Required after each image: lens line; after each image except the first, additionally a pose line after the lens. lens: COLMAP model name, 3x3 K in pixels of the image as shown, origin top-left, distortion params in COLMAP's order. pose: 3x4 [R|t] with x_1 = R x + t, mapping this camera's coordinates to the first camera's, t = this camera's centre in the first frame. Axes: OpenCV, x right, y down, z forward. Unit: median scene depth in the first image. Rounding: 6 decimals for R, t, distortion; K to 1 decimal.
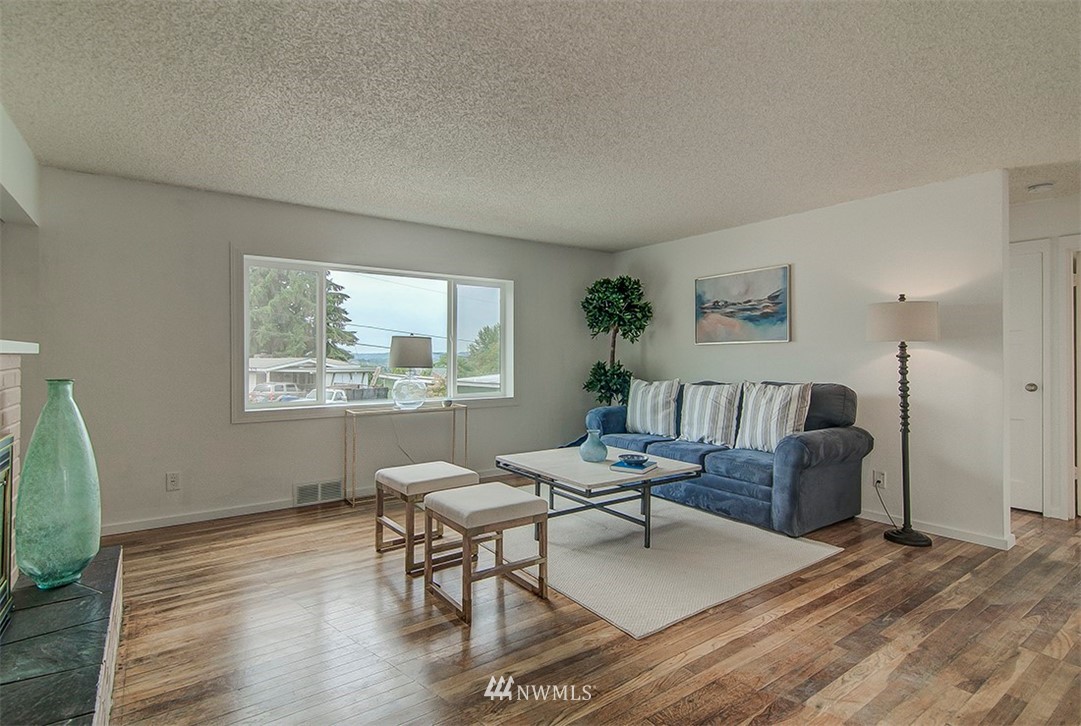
lens RADIAL K [[533.0, 0, 535.0], [0, 533.0, 357.2], [0, 0, 1]] dist [0.000851, -0.000199]
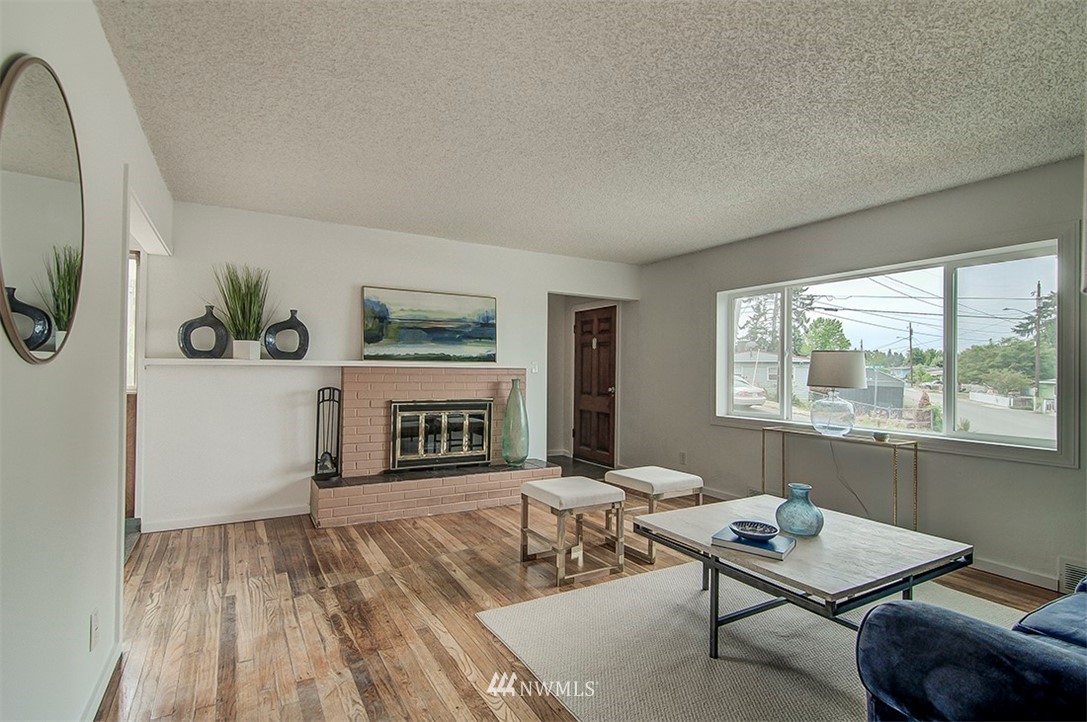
lens RADIAL K [[530.2, 0, 536.3], [0, 530.2, 366.7], [0, 0, 1]] dist [0.022411, -0.001355]
pose [[-0.095394, -0.013462, -0.995349, 0.661722], [-0.014813, 0.999817, -0.012103, 0.004687], [0.995329, 0.013589, -0.095576, 0.614412]]
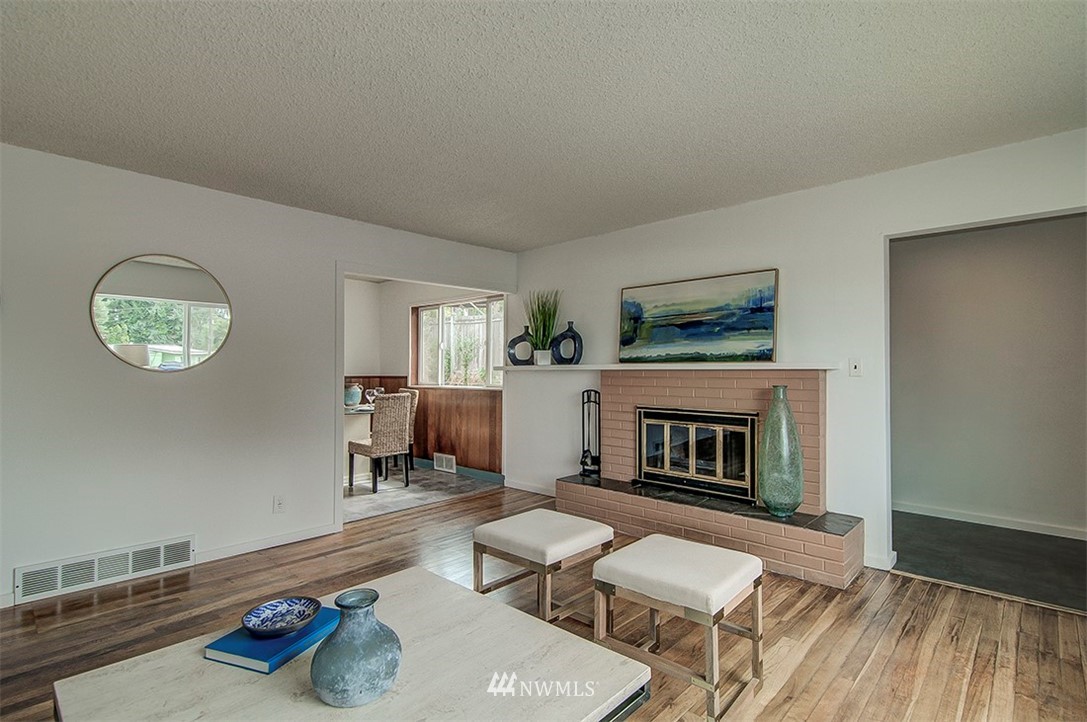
lens RADIAL K [[530.2, 0, 536.3], [0, 530.2, 366.7], [0, 0, 1]] dist [0.022411, -0.001355]
pose [[-0.980660, -0.005412, -0.195646, 0.058961], [-0.004294, 0.999972, -0.006137, -0.001943], [0.195674, -0.005178, -0.980655, 1.121783]]
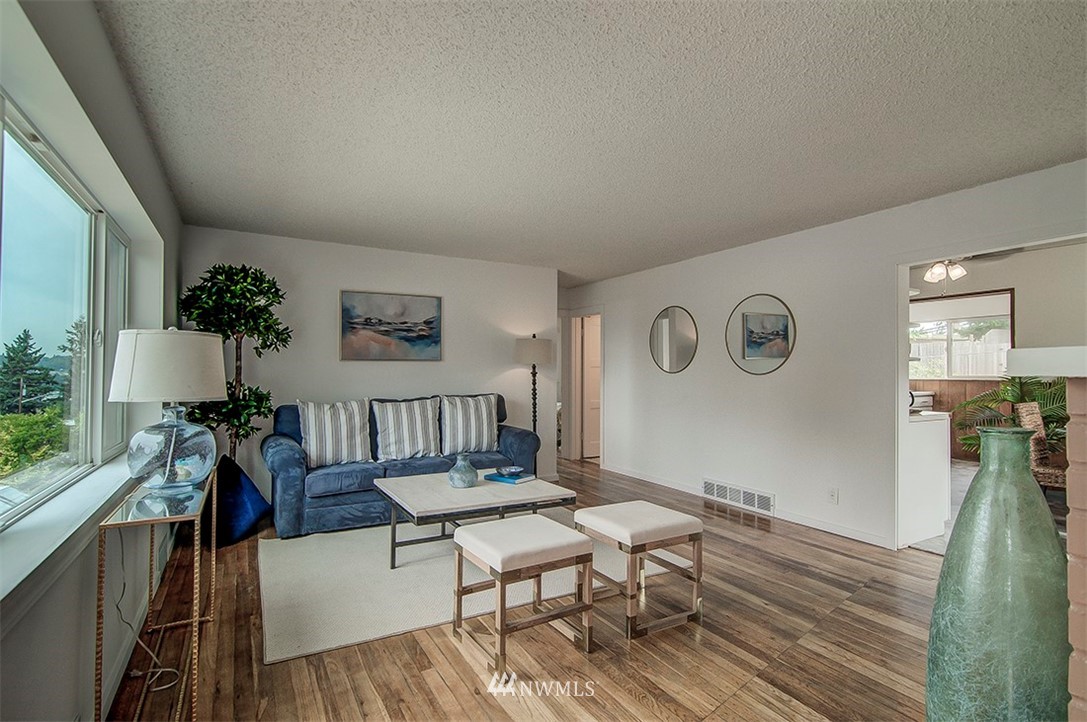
lens RADIAL K [[530.2, 0, 536.3], [0, 530.2, 366.7], [0, 0, 1]] dist [0.022411, -0.001355]
pose [[0.108017, 0.008414, 0.994113, -0.668540], [0.001334, 0.999962, -0.008608, -0.005961], [-0.994148, 0.002256, 0.108002, 0.642640]]
